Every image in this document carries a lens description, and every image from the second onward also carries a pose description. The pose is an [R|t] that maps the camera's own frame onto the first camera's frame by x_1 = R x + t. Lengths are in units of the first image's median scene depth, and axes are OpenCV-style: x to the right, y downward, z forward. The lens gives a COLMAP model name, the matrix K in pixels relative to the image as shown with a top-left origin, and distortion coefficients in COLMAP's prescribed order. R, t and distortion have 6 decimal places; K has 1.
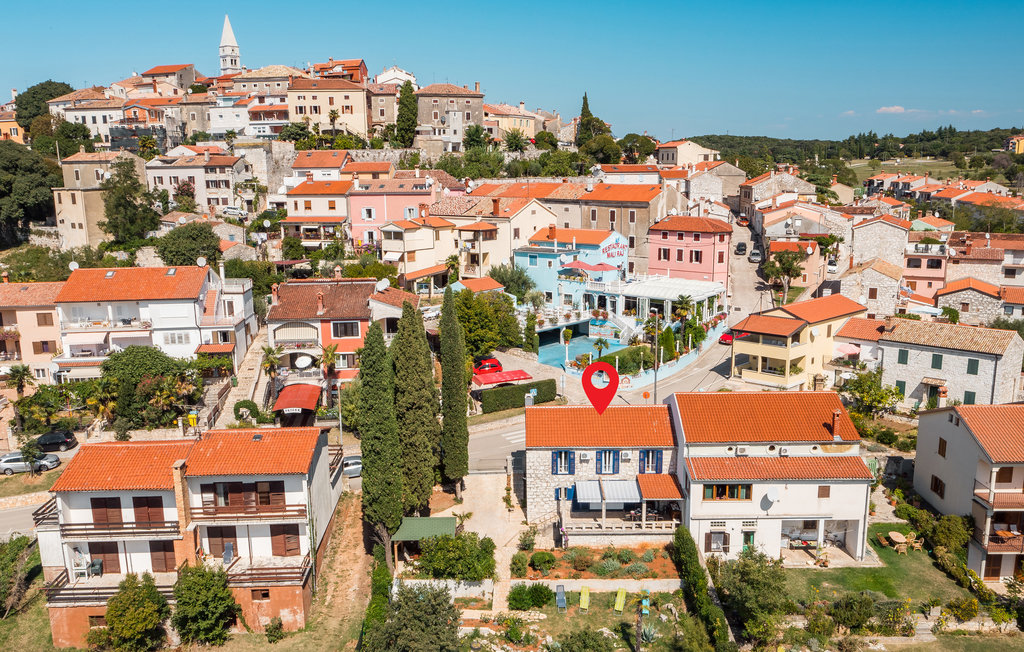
lens RADIAL K [[897.2, 0, 536.2], [0, 897.2, 345.3], [0, 0, 1]] dist [-0.010078, 0.002691]
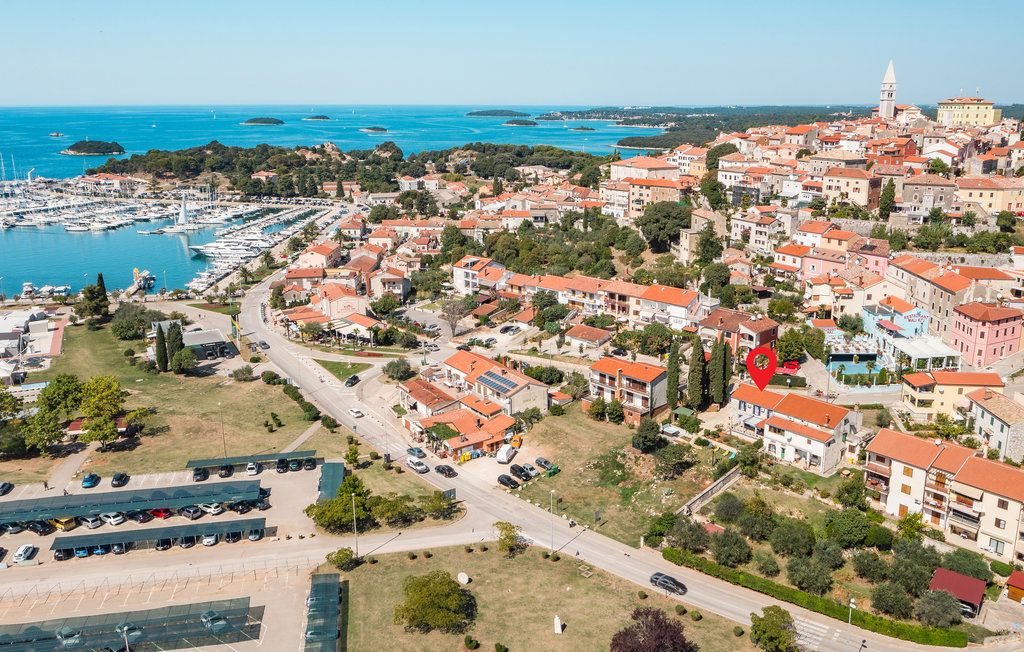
lens RADIAL K [[840.3, 0, 517.9], [0, 840.3, 319.1], [0, 0, 1]] dist [-0.003103, -0.004251]
pose [[0.660438, 0.206424, -0.721950, 1.405296], [-0.161501, 0.978018, 0.131901, -0.361229], [0.733307, 0.029483, 0.679258, -1.259468]]
